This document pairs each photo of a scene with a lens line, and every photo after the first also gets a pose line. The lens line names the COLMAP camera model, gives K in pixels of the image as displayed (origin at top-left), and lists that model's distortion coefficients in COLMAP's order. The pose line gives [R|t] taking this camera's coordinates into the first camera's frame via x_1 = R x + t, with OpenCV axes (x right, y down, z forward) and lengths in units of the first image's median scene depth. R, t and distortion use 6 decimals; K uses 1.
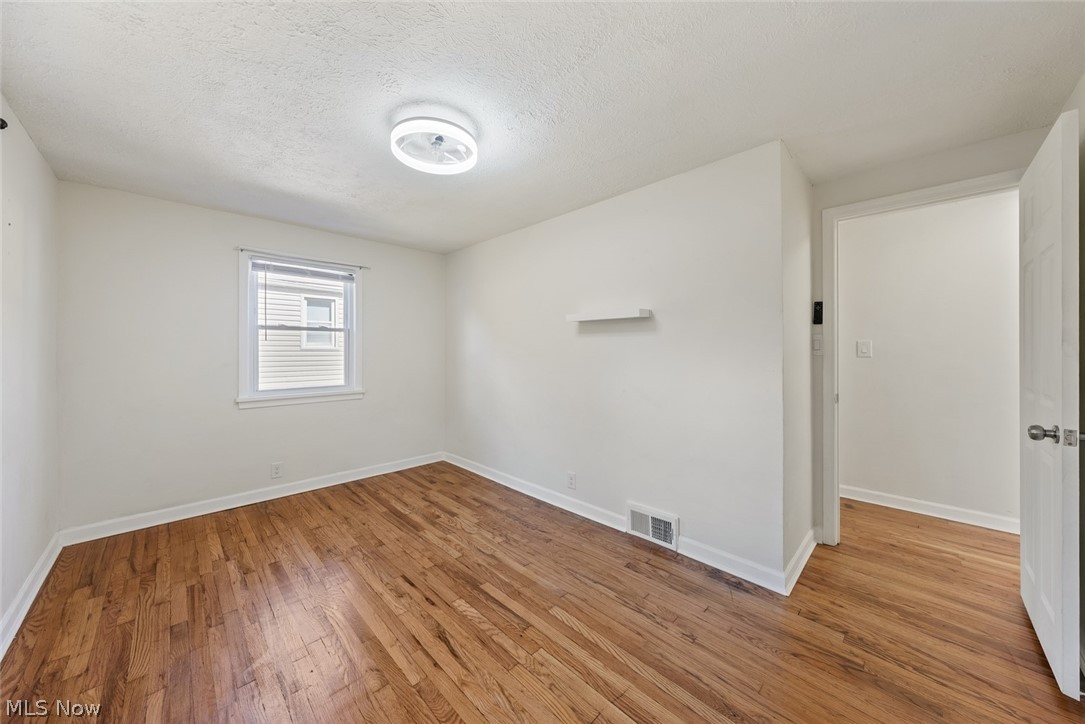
lens RADIAL K [[372.9, 0, 540.4], [0, 372.9, 355.8], [0, 0, 1]] dist [0.000119, 0.000122]
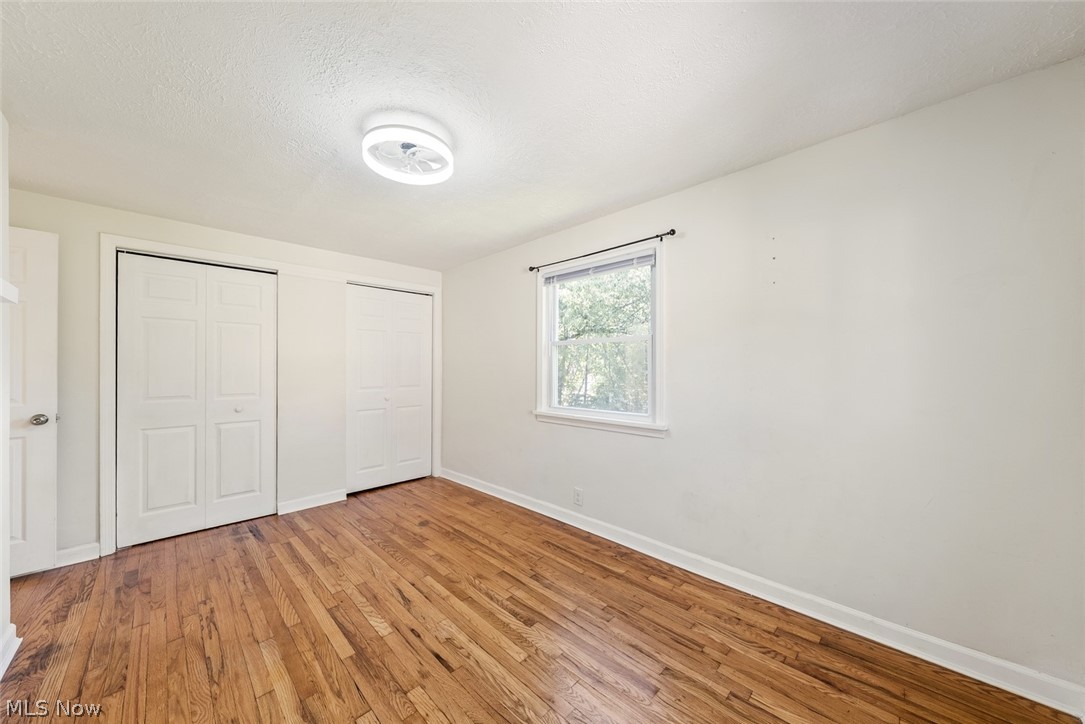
lens RADIAL K [[372.9, 0, 540.4], [0, 372.9, 355.8], [0, 0, 1]] dist [0.000119, 0.000122]
pose [[-0.999915, 0.006539, -0.011277, -0.631576], [0.006779, 0.999749, -0.021373, -0.019982], [0.011135, -0.021448, -0.999708, 2.047712]]
